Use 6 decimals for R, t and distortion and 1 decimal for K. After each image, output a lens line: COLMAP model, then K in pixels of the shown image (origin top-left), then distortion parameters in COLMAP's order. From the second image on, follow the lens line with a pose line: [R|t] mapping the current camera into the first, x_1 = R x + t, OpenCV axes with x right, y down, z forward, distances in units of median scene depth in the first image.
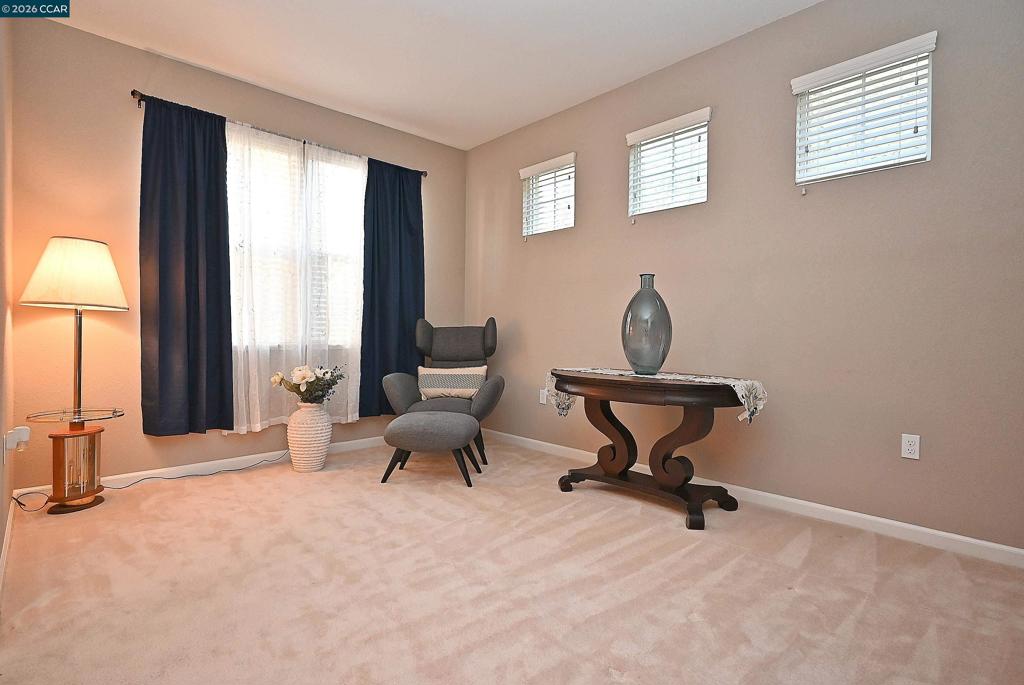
lens RADIAL K [[508.9, 0, 513.0], [0, 508.9, 342.8], [0, 0, 1]] dist [-0.003152, 0.001647]
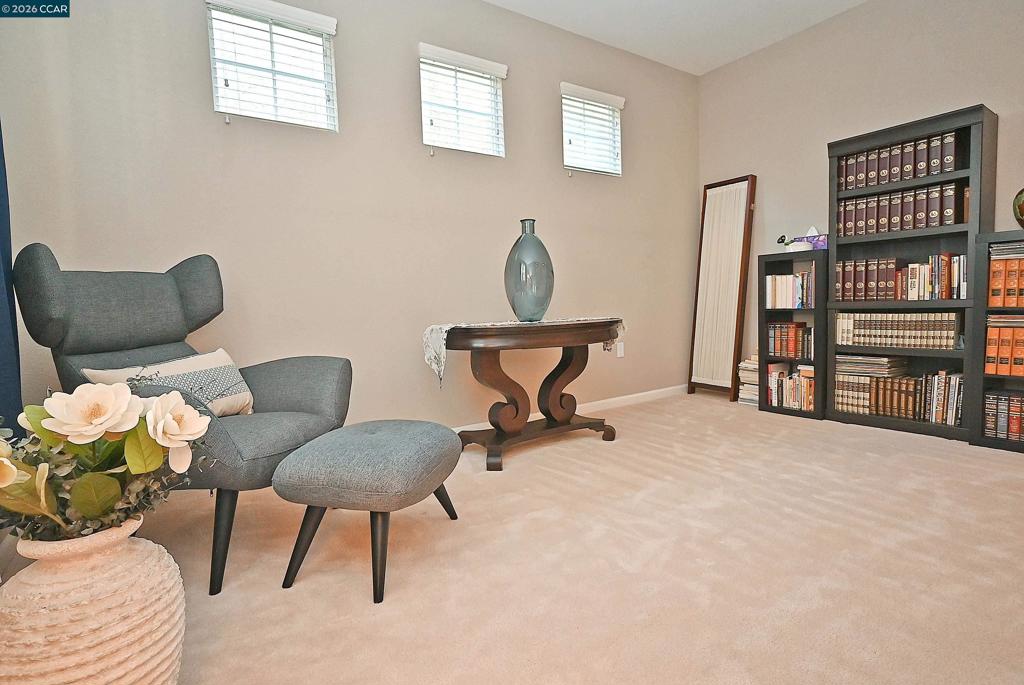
lens RADIAL K [[508.9, 0, 513.0], [0, 508.9, 342.8], [0, 0, 1]] dist [-0.003152, 0.001647]
pose [[0.157820, -0.093339, 0.983047, -0.729799], [0.046530, 0.995120, 0.087015, 0.015361], [-0.986371, 0.032008, 0.161393, 0.875953]]
